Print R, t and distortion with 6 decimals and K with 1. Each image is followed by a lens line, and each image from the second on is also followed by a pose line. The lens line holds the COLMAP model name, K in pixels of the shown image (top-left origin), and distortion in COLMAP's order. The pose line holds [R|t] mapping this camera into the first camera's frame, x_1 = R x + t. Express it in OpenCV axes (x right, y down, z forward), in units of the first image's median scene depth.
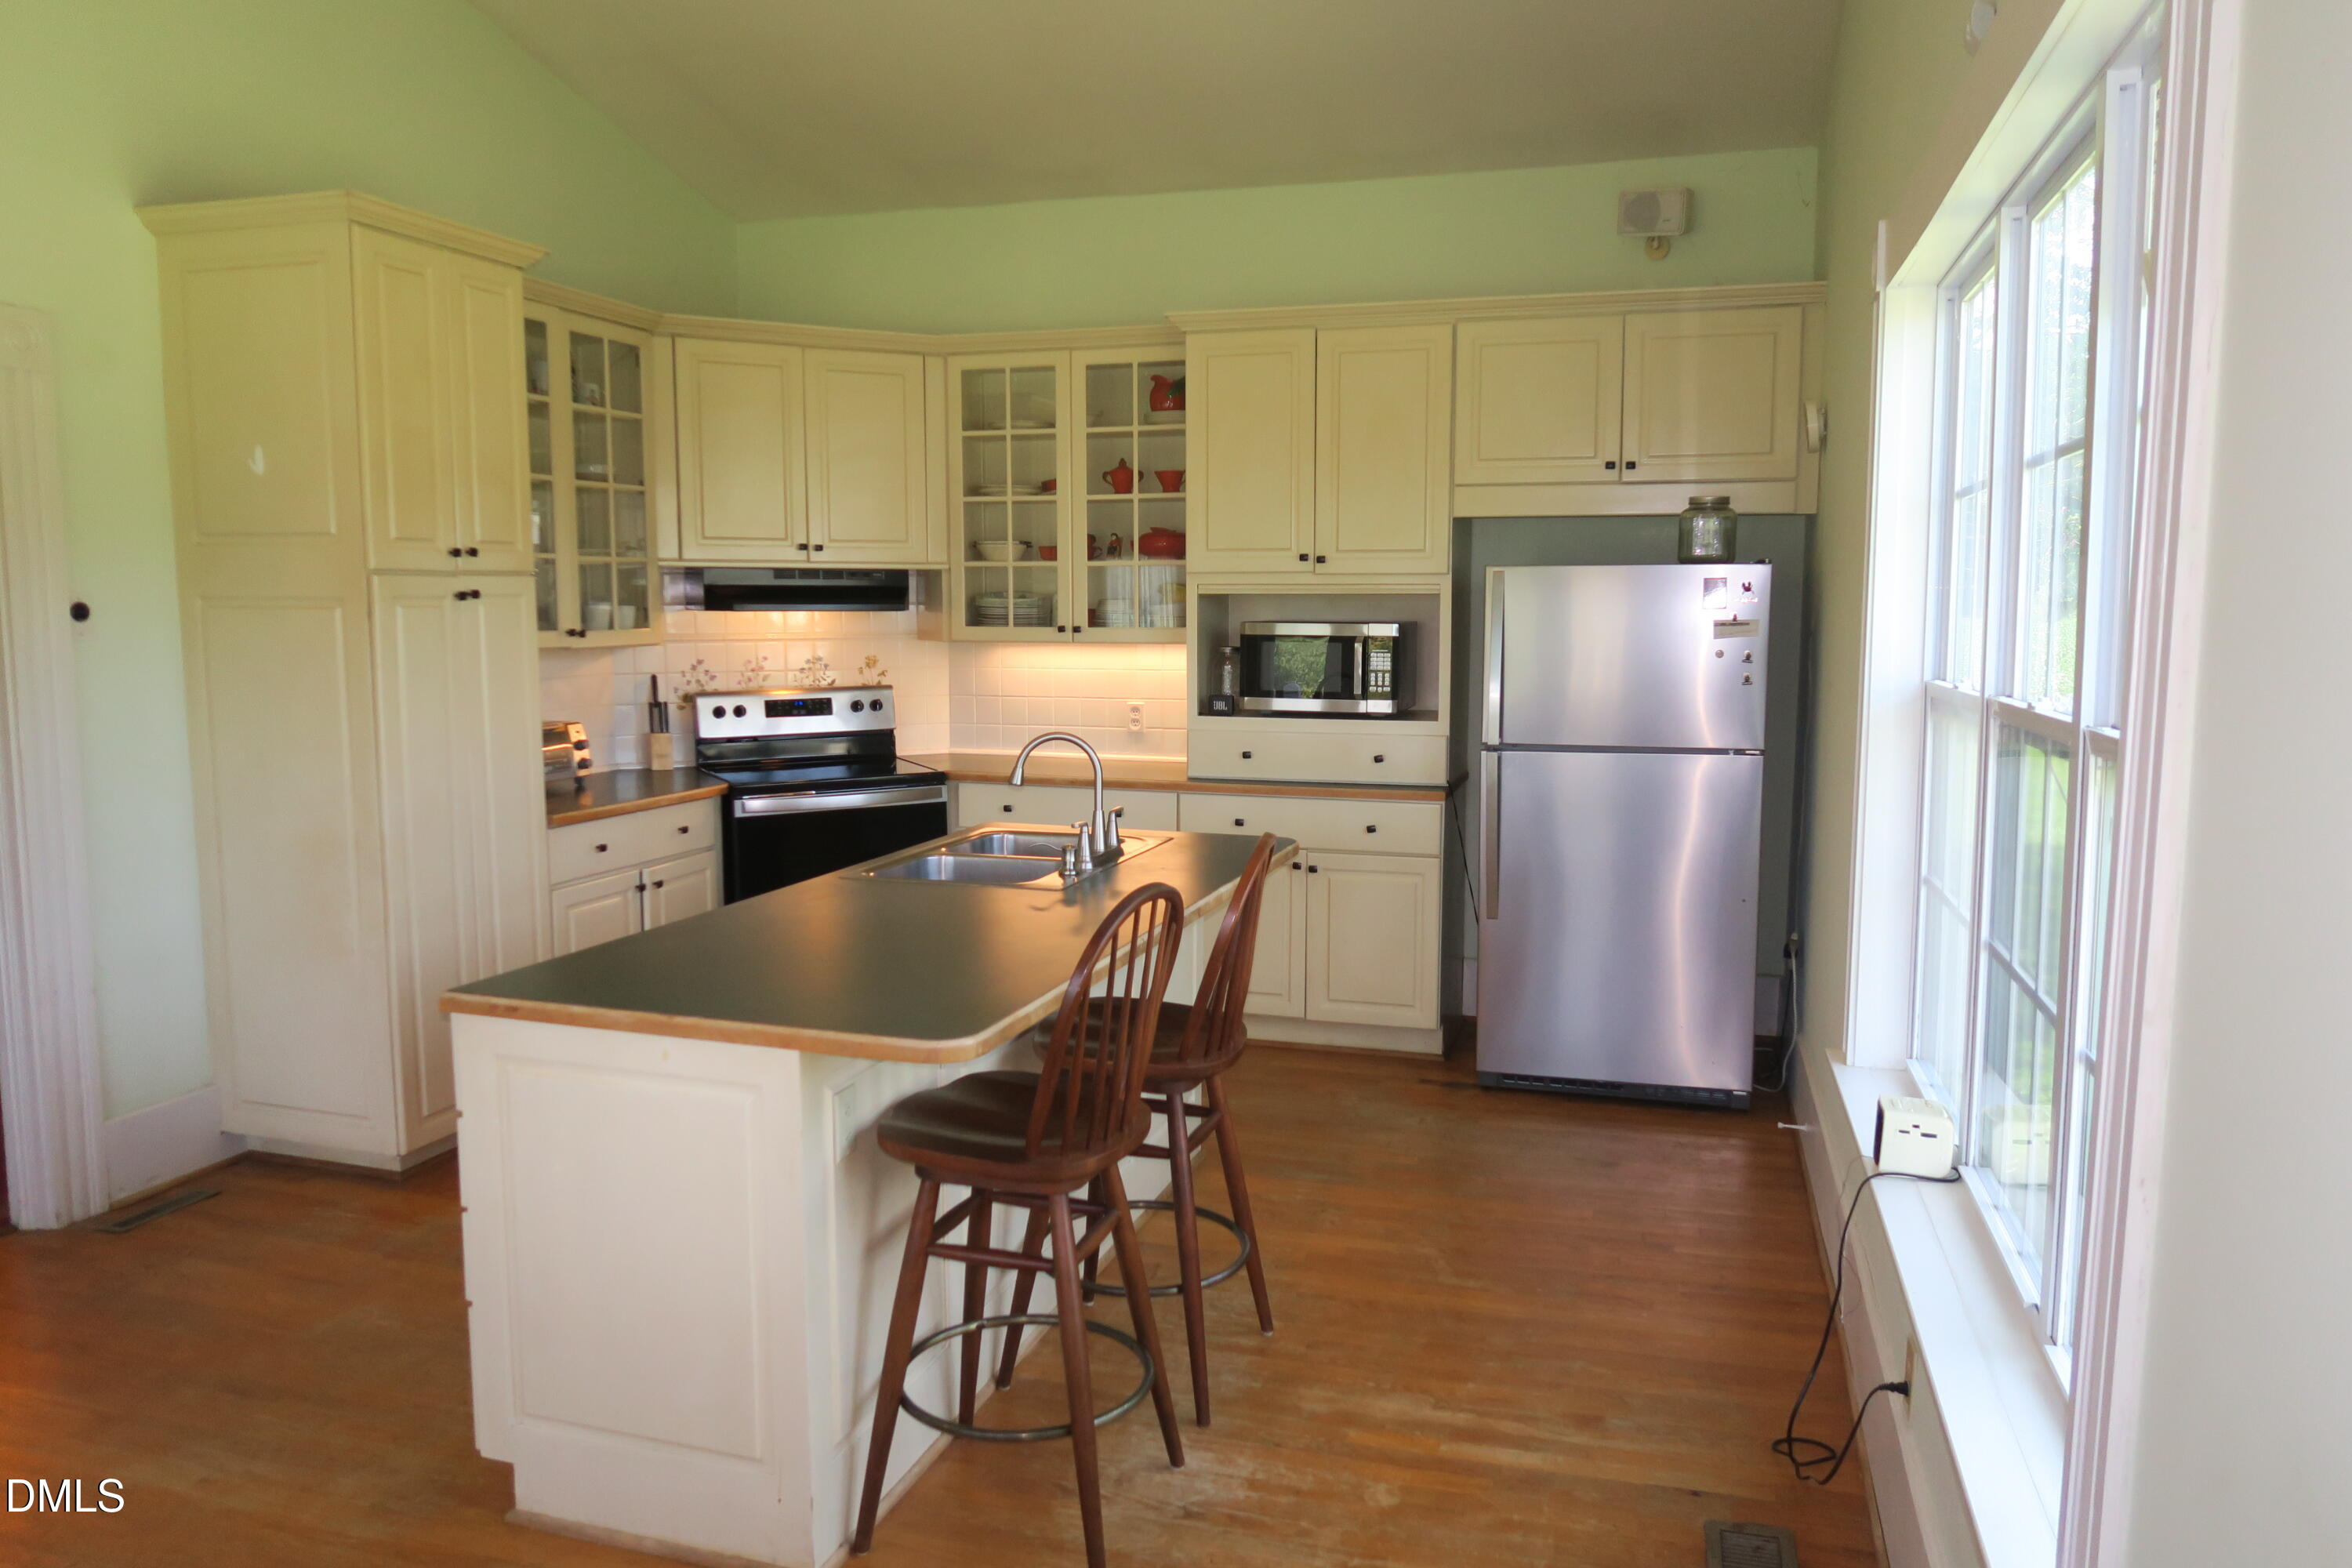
lens RADIAL K [[1618.2, 0, 1175.0], [0, 1618.2, 806.6], [0, 0, 1]] dist [-0.005004, 0.010160]
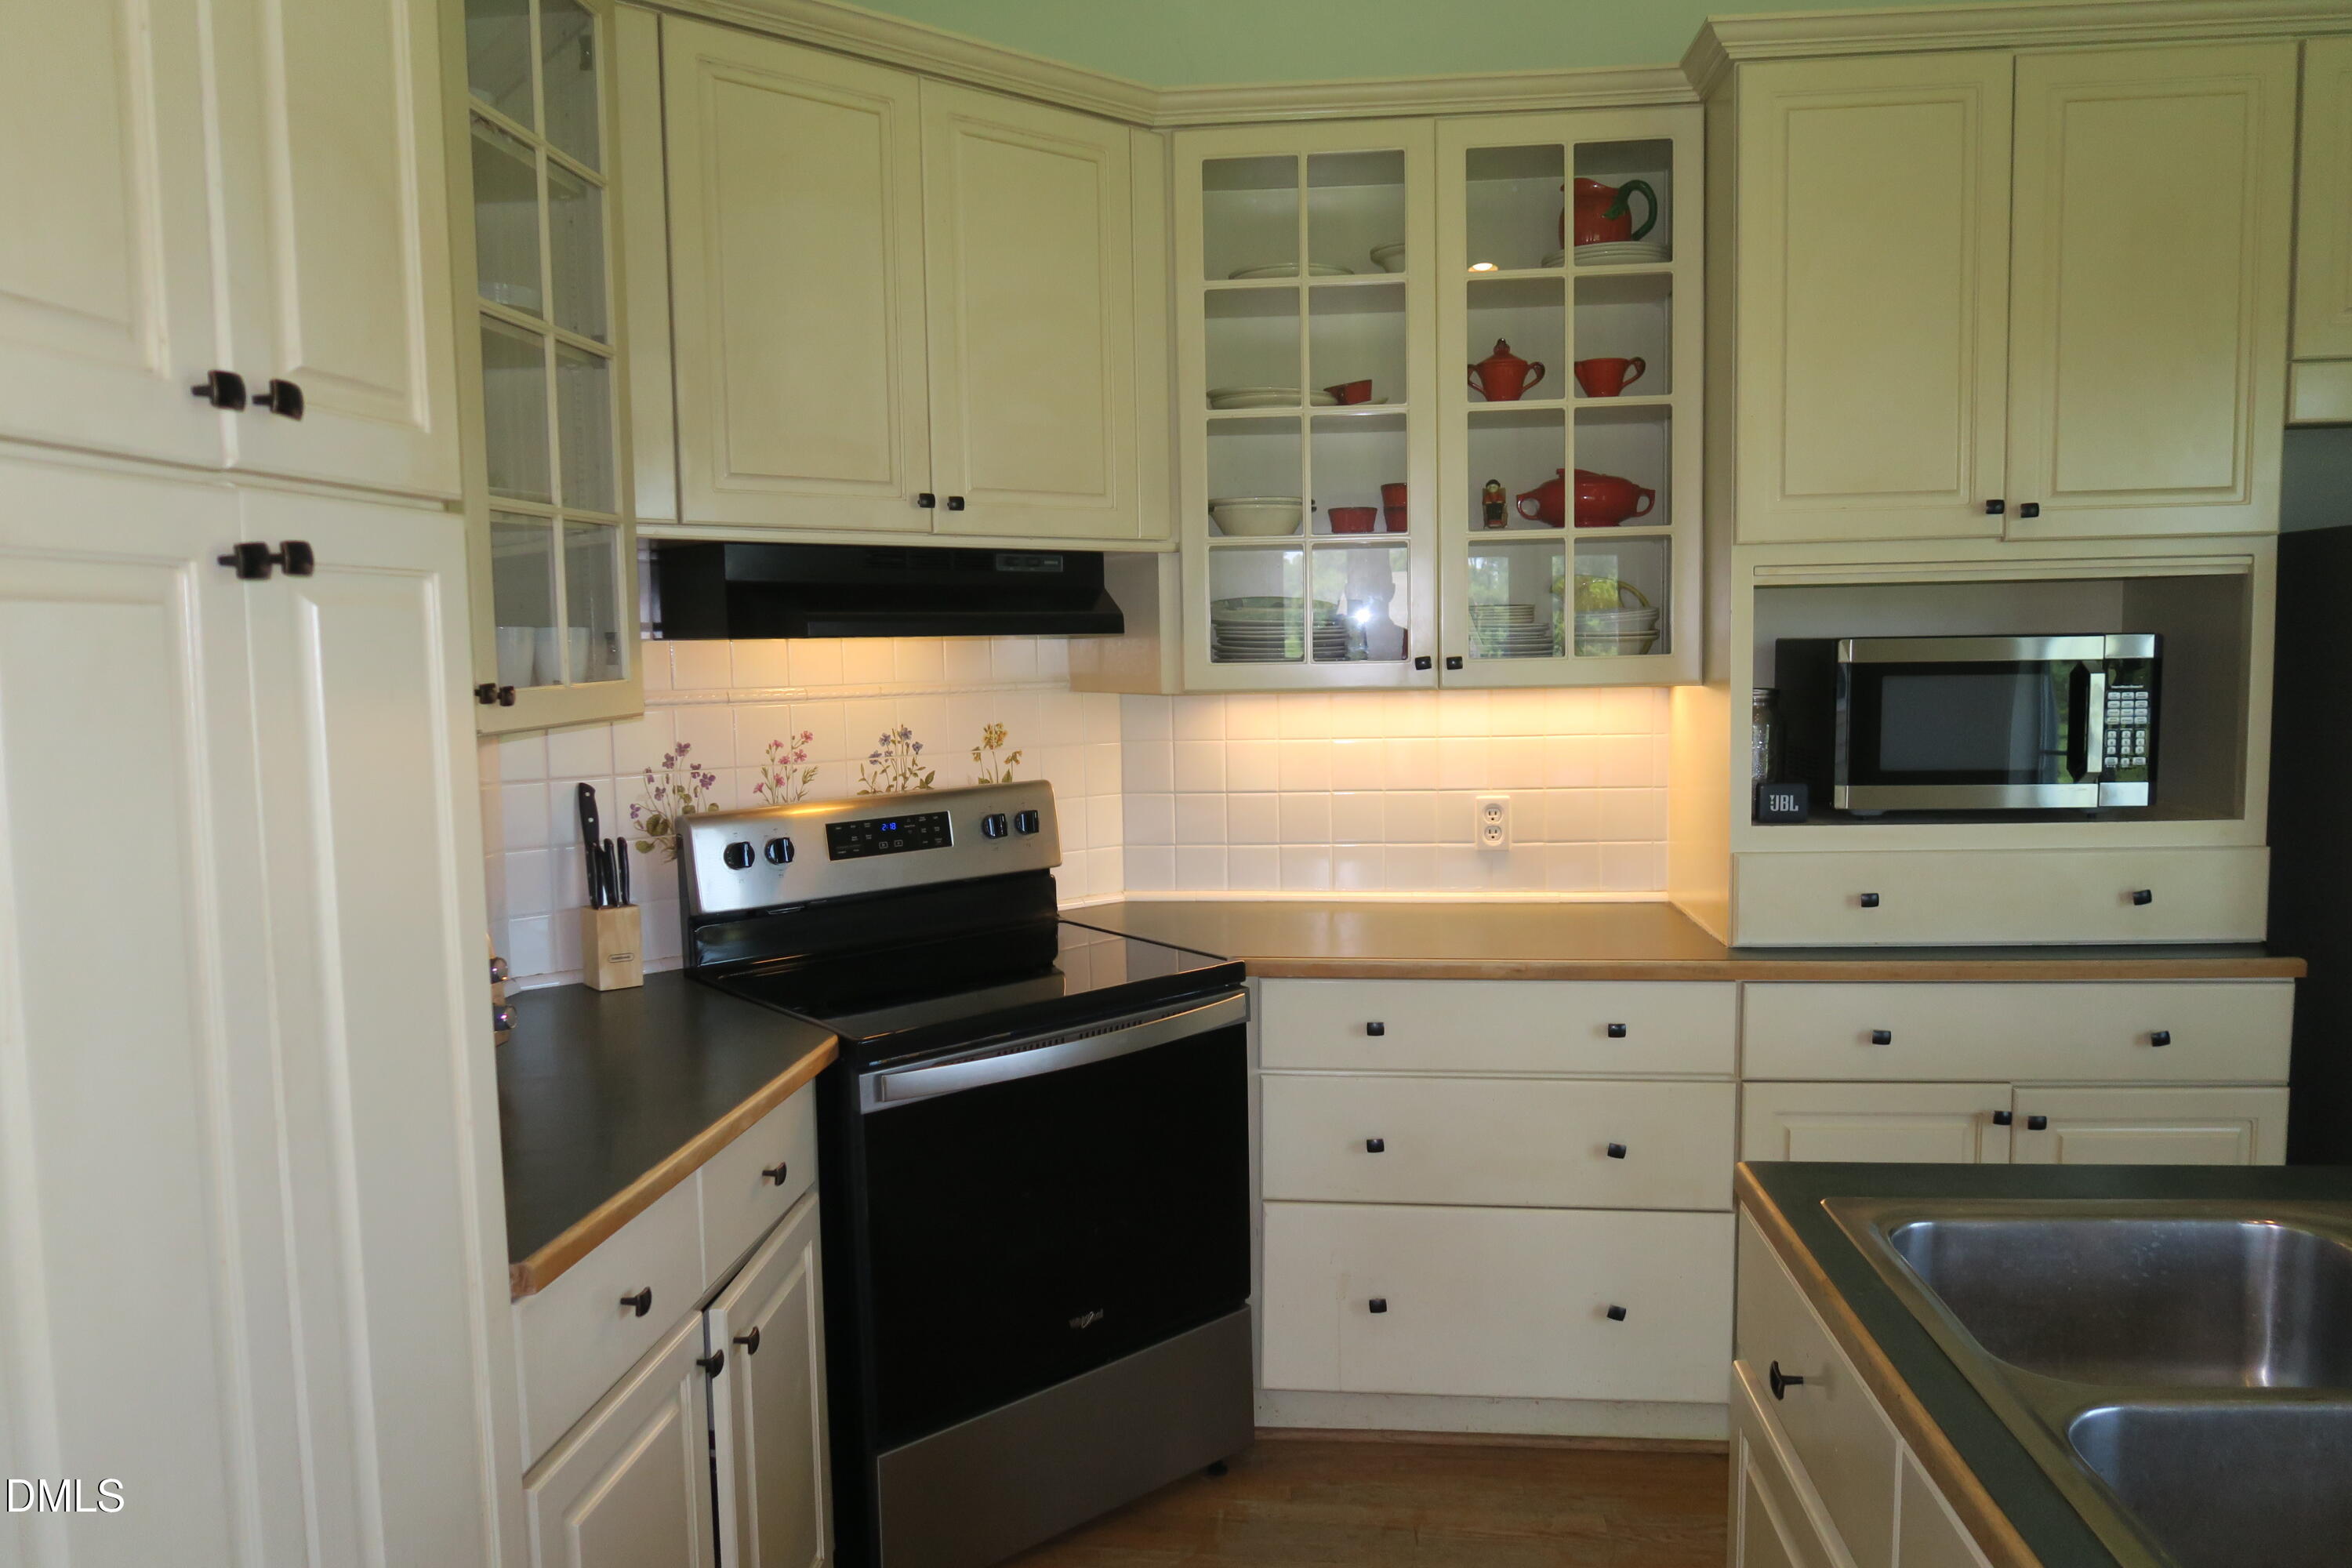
lens RADIAL K [[1618.2, 0, 1181.5], [0, 1618.2, 795.2], [0, 0, 1]] dist [-0.005004, 0.010160]
pose [[0.978777, -0.039489, 0.201088, -0.252924], [0.046461, 0.998467, -0.030068, -0.056494], [-0.199593, 0.038773, 0.979112, 0.520754]]
